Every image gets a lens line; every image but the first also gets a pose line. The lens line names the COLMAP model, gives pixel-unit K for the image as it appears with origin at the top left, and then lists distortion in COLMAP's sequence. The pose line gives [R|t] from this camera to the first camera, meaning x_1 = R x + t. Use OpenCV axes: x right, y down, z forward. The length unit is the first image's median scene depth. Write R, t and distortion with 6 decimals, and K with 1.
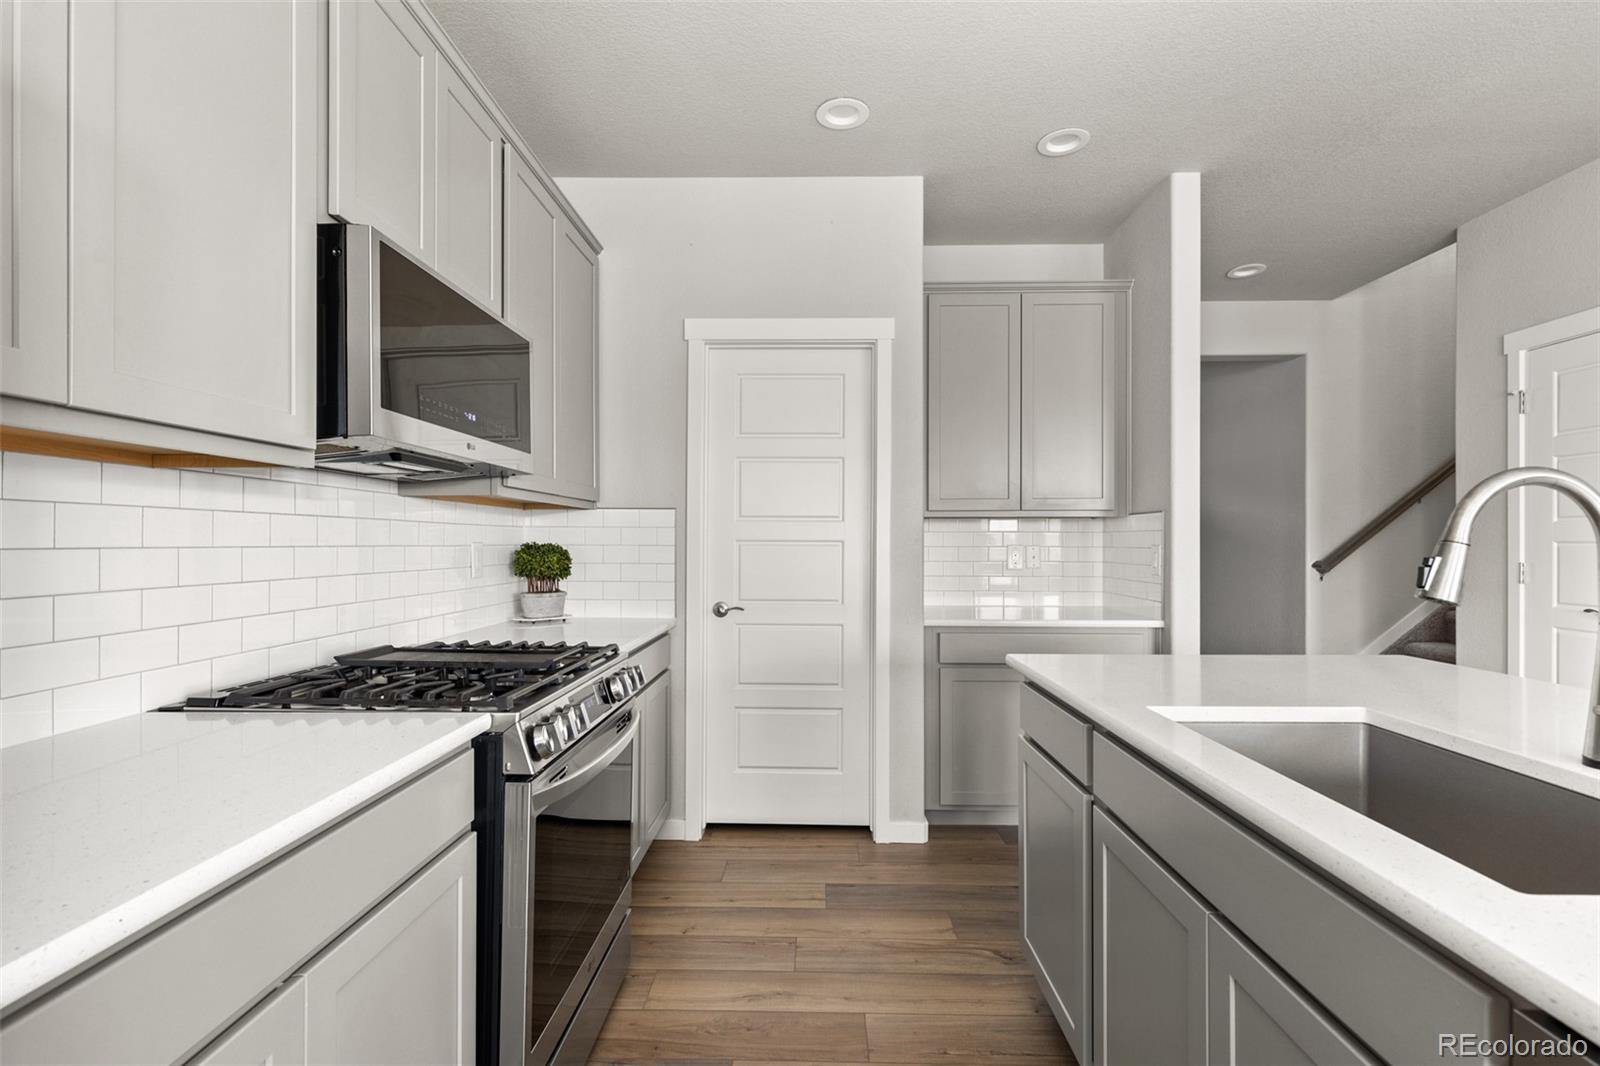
lens RADIAL K [[724.8, 0, 800.0], [0, 724.8, 533.0], [0, 0, 1]] dist [-0.003104, -0.000444]
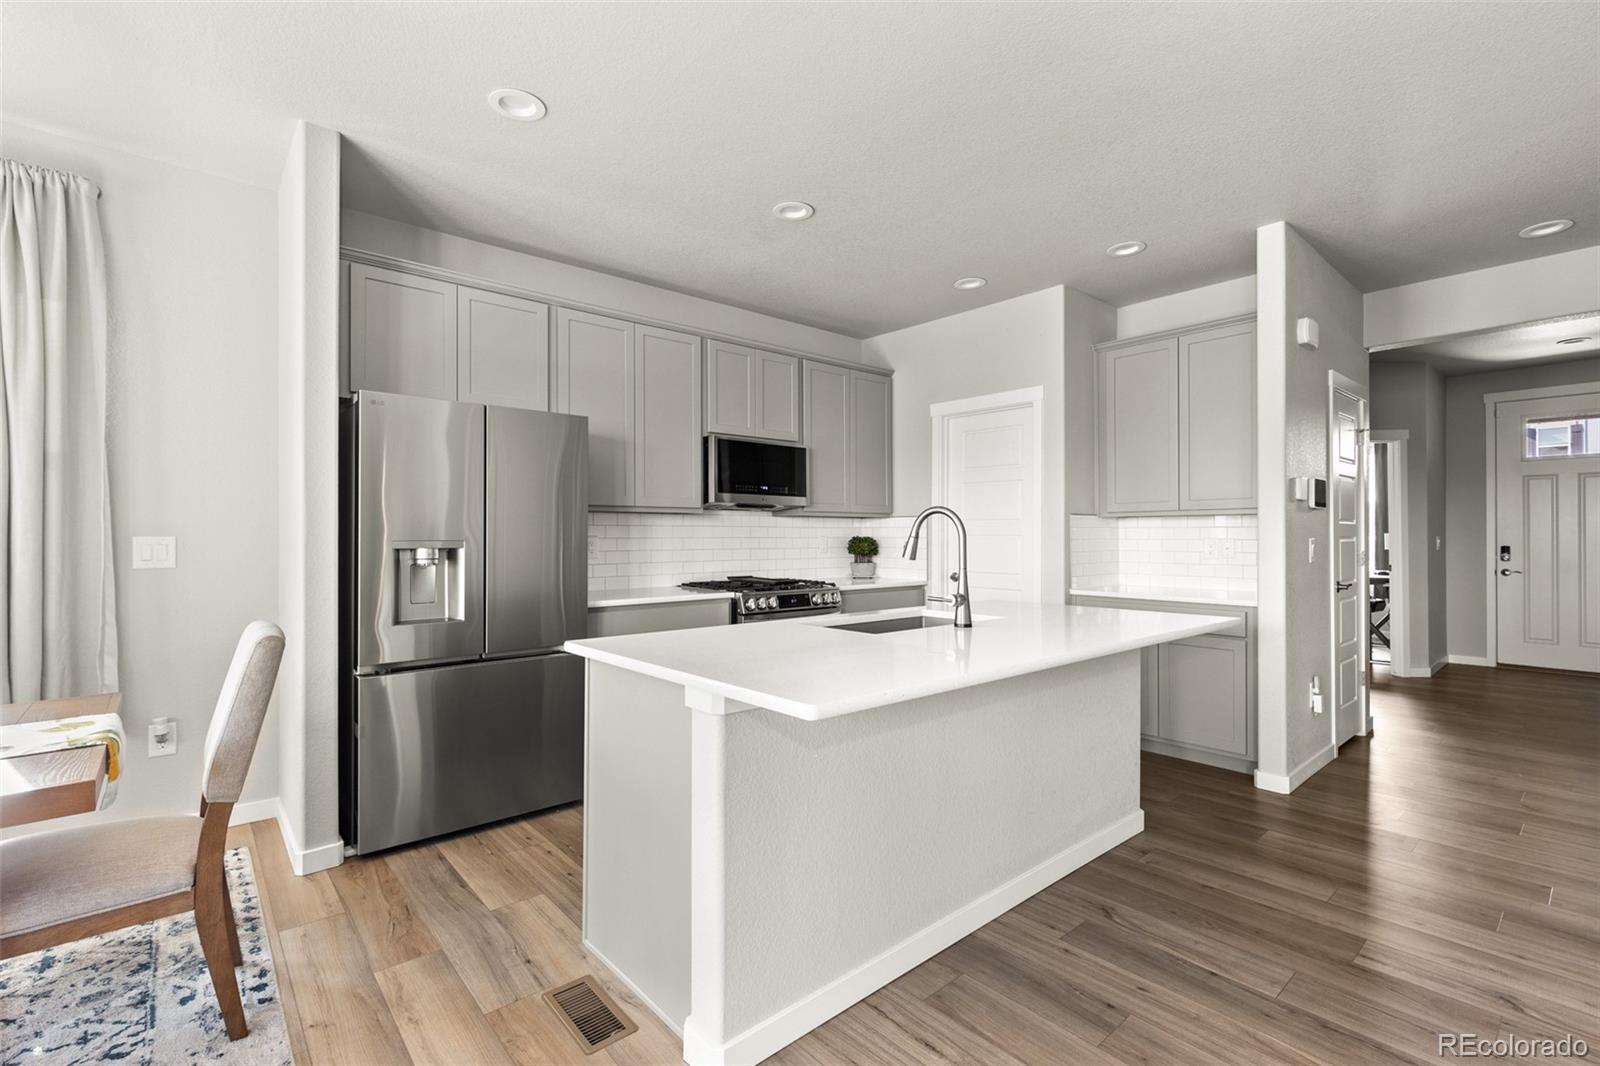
lens RADIAL K [[724.8, 0, 800.0], [0, 724.8, 533.0], [0, 0, 1]] dist [-0.003104, -0.000444]
pose [[0.669208, -0.003825, -0.743066, 0.994755], [0.010780, 0.999931, 0.004562, -0.006099], [0.742997, -0.011063, 0.669203, -0.411886]]
